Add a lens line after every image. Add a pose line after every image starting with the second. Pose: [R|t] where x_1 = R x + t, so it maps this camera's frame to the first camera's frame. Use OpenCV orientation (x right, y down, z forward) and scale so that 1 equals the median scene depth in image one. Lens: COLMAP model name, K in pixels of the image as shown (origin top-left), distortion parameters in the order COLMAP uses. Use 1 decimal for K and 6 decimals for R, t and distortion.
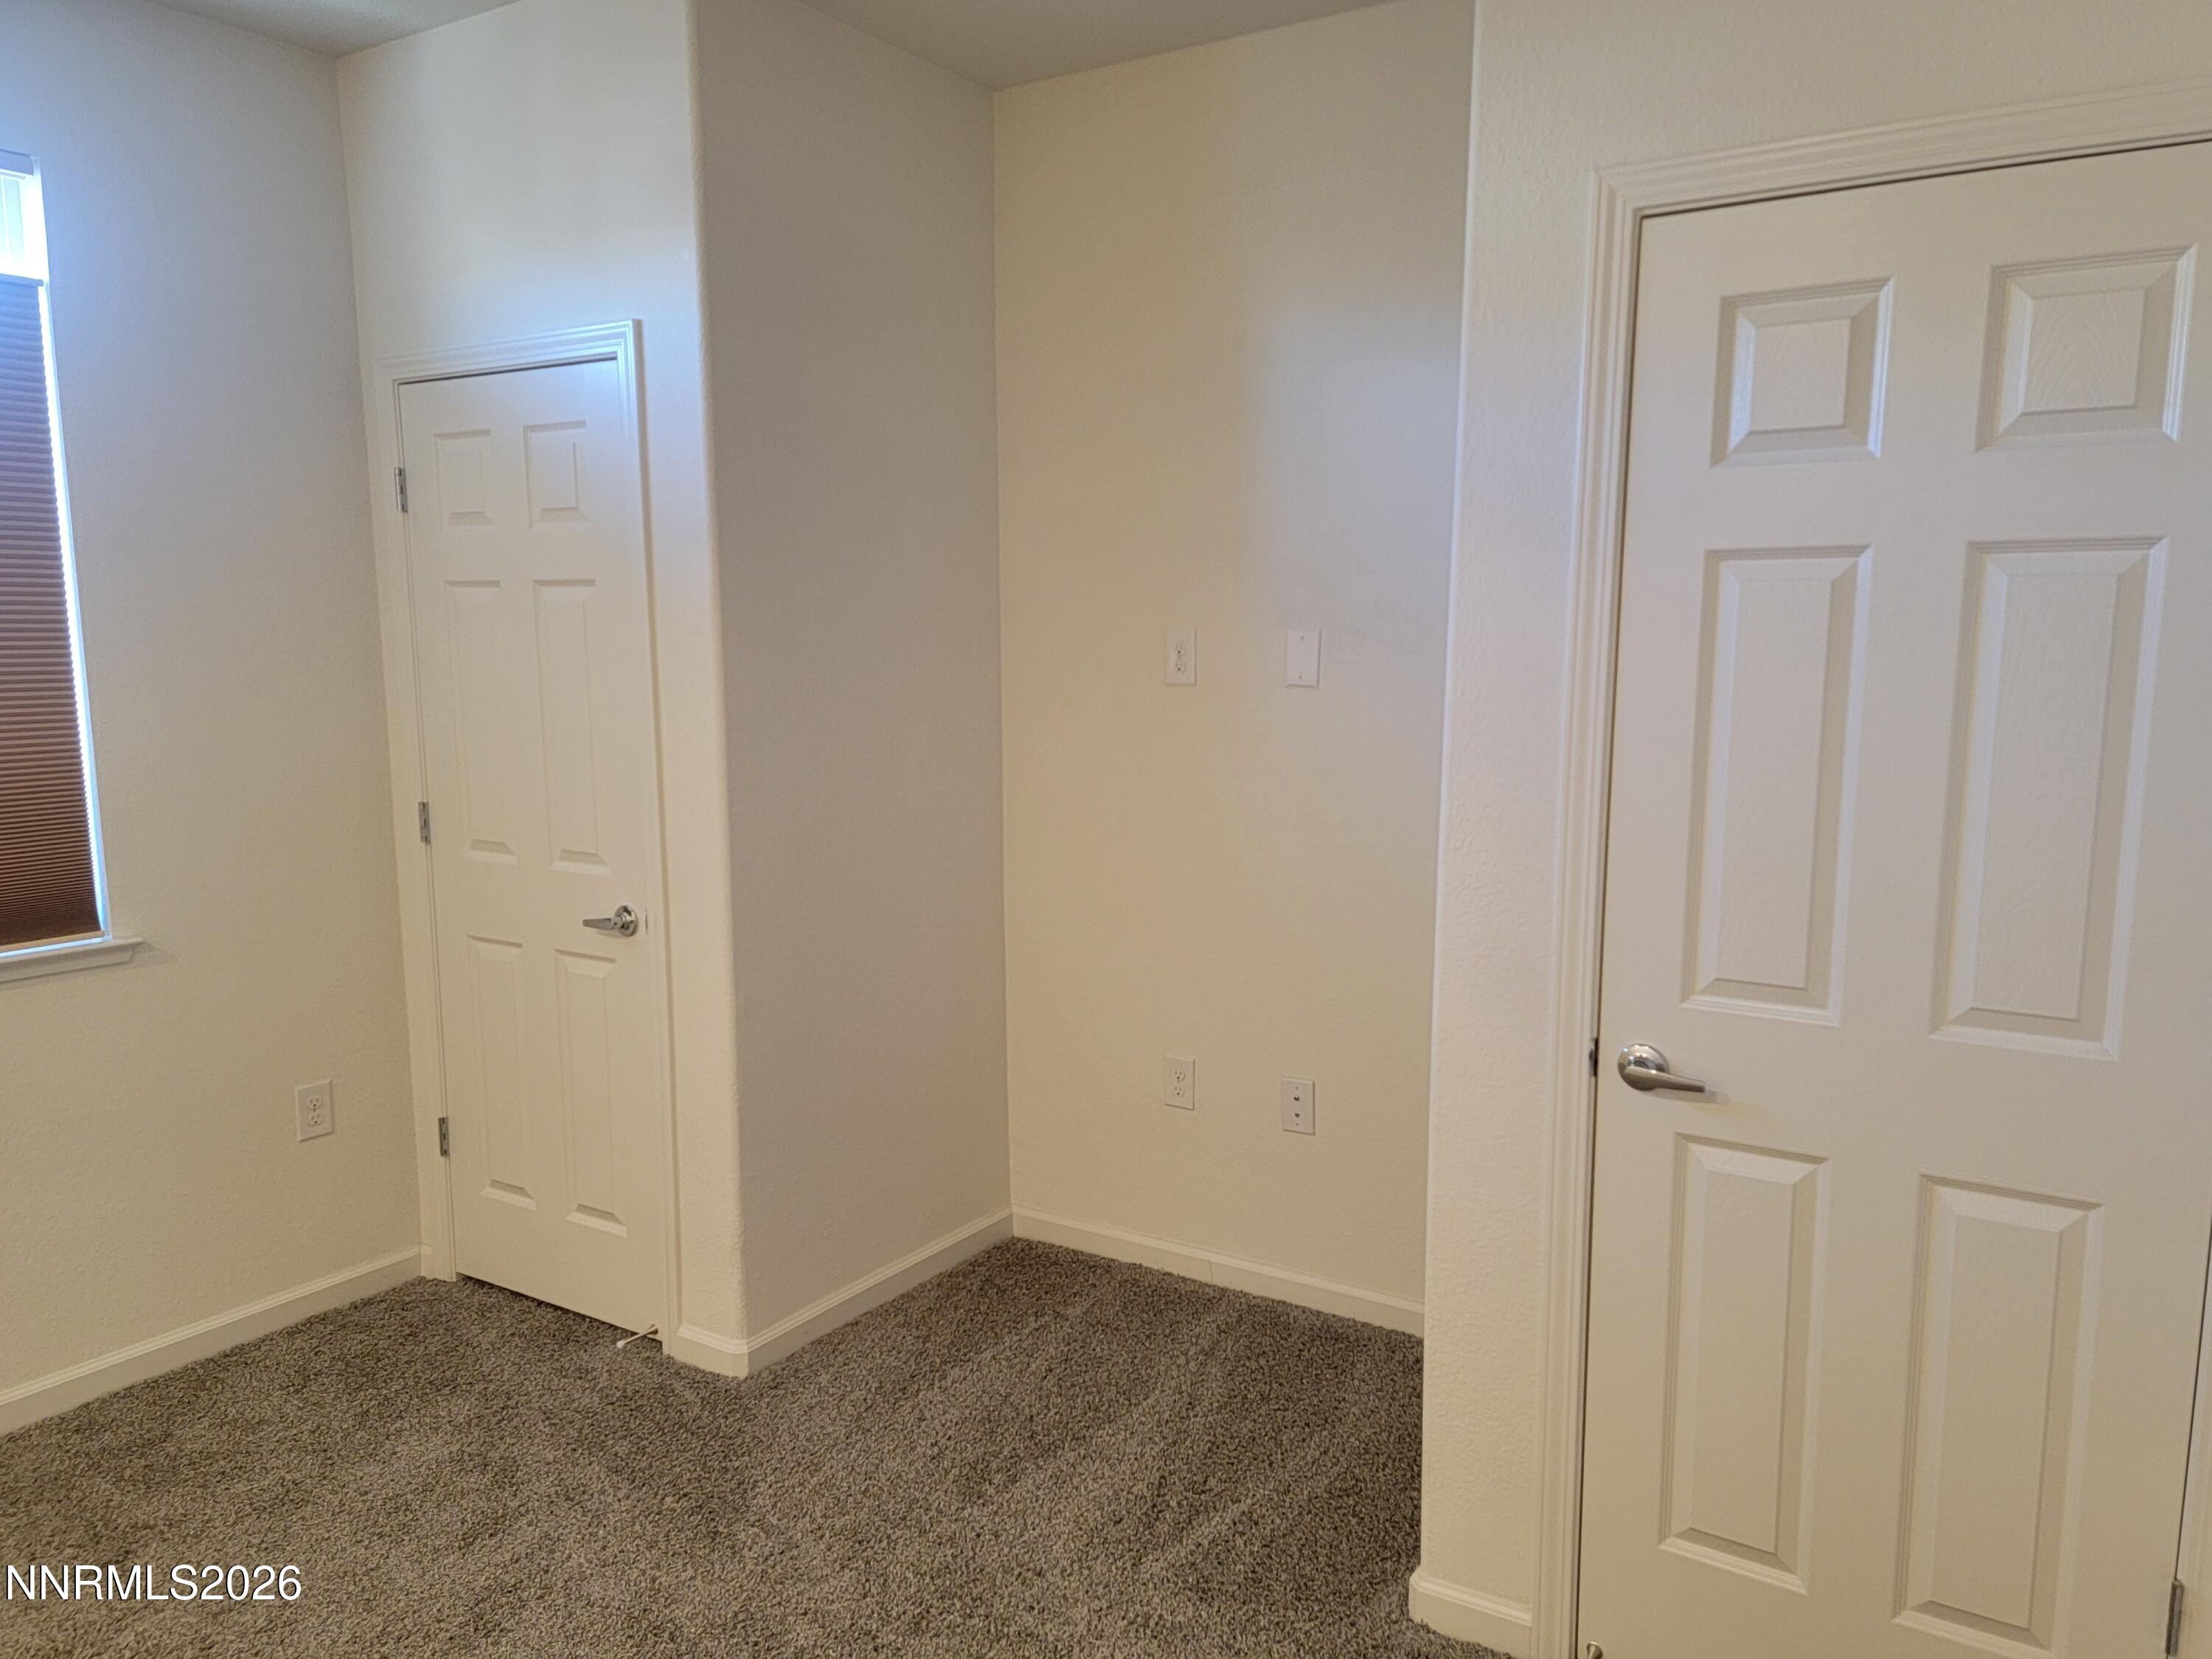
lens RADIAL K [[1596.7, 0, 1107.4], [0, 1596.7, 875.7], [0, 0, 1]] dist [0.030435, -0.005648]
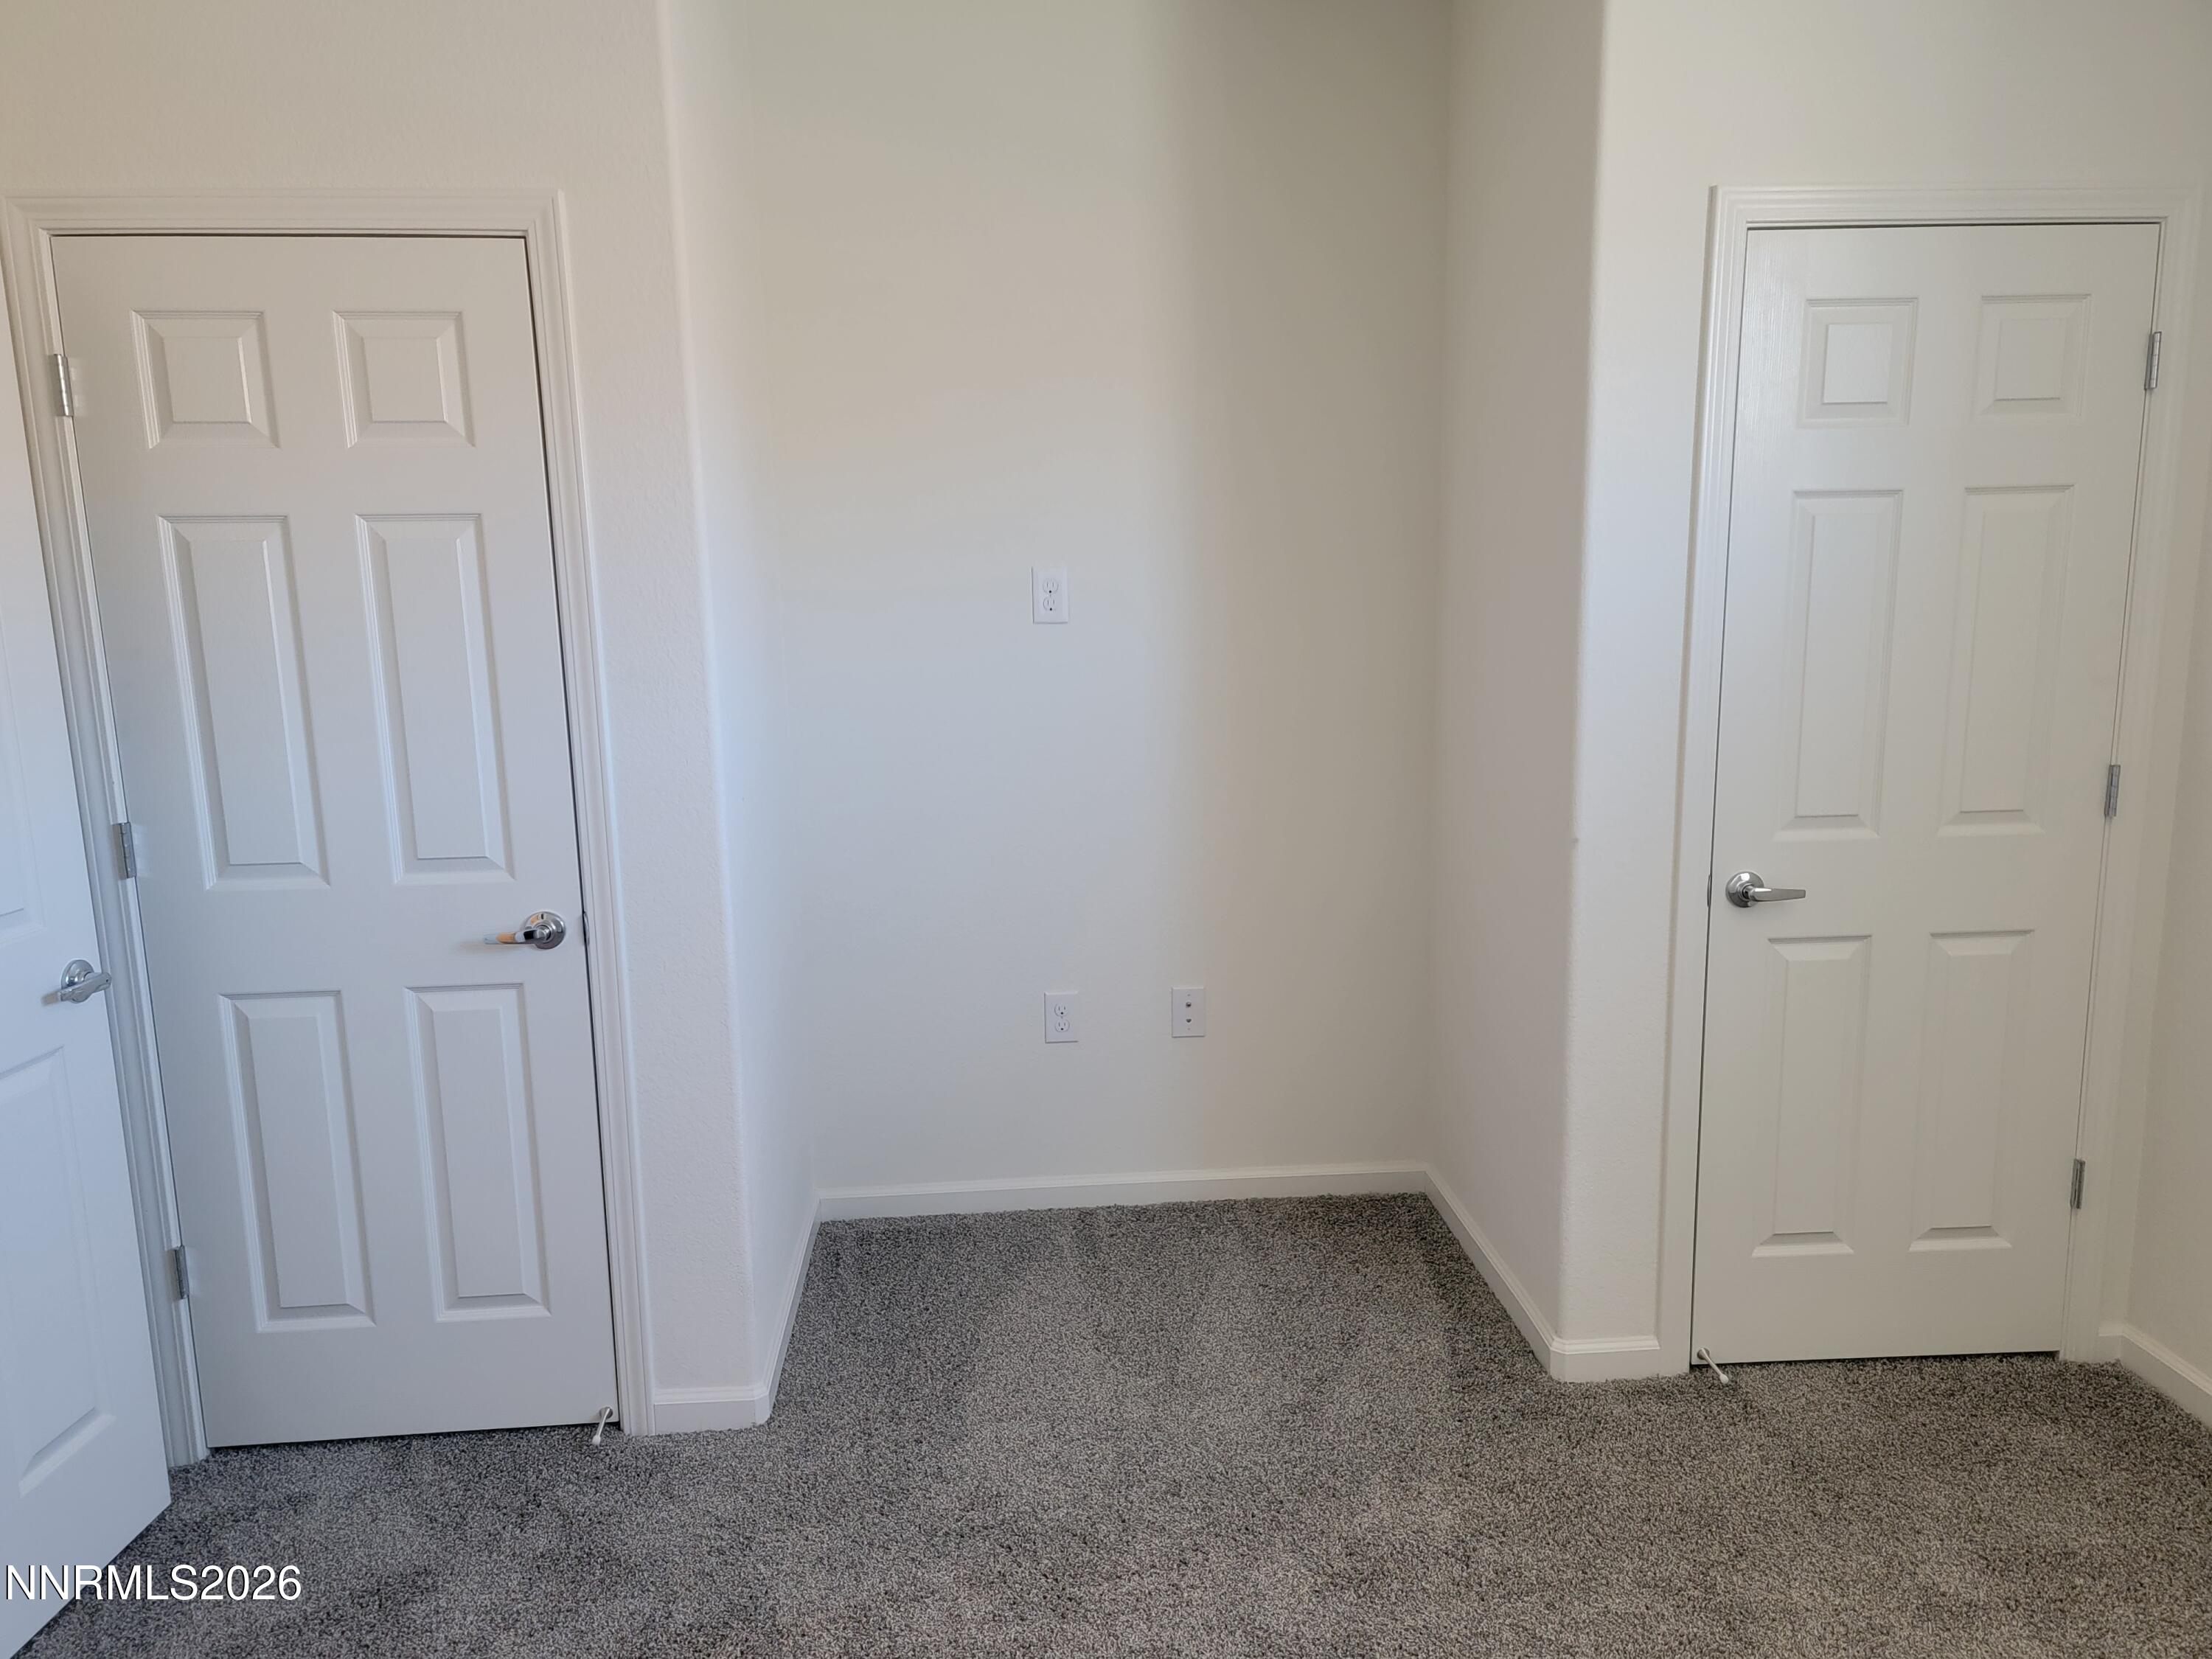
lens RADIAL K [[1596.7, 0, 1107.4], [0, 1596.7, 875.7], [0, 0, 1]] dist [0.030435, -0.005648]
pose [[0.802230, -0.125007, 0.583781, -0.543462], [0.108758, 0.992071, 0.062982, -0.020727], [-0.587026, 0.012965, 0.809464, 0.162175]]
